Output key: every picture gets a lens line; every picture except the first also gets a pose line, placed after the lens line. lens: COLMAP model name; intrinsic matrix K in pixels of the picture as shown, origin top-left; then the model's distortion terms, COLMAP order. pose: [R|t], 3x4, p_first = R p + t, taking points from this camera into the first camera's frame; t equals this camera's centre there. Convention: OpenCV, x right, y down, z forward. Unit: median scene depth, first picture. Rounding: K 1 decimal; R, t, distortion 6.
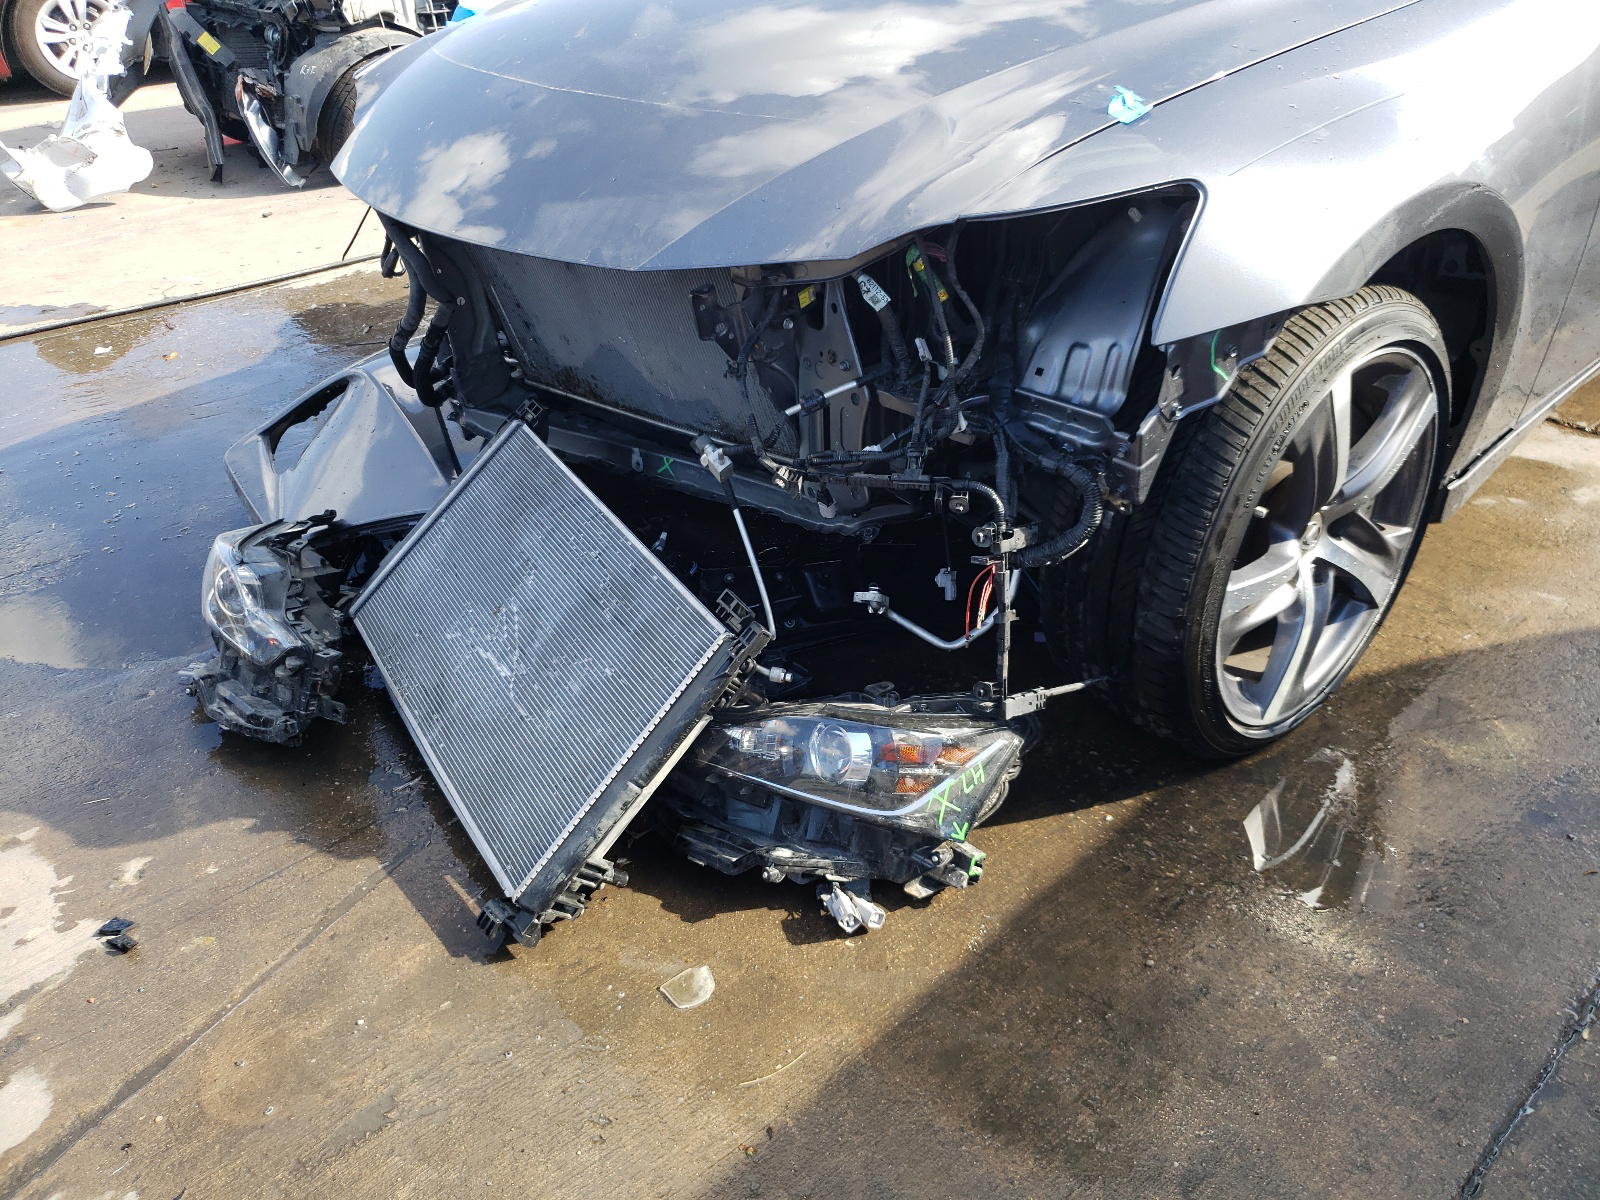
lens RADIAL K [[1218.1, 0, 800.0], [0, 1218.1, 600.0], [0, 0, 1]] dist [0.043032, -0.028894]
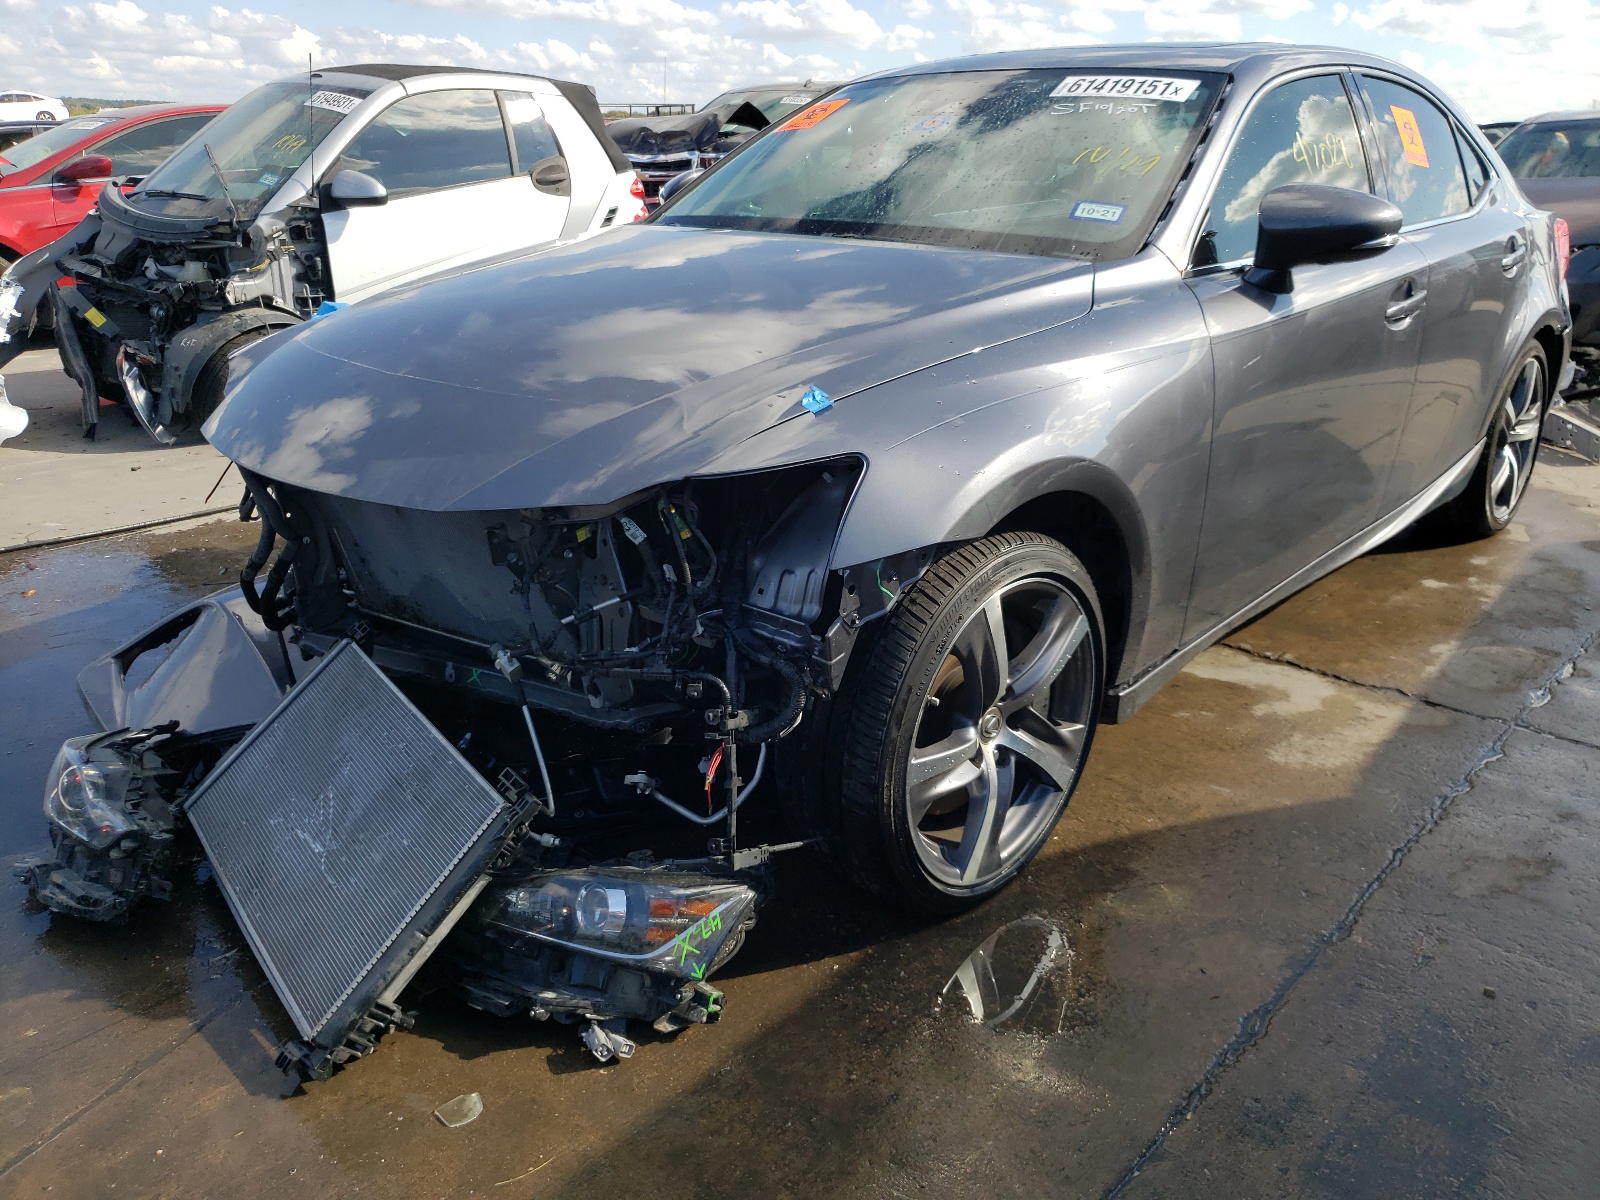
lens RADIAL K [[1329.6, 0, 800.0], [0, 1329.6, 600.0], [0, 0, 1]] dist [-0.063928, 0.159711]
pose [[0.996890, 0.007596, 0.078442, 0.116317], [0.009107, 0.977573, -0.210399, 0.100863], [-0.078281, 0.210459, 0.974463, -0.310014]]
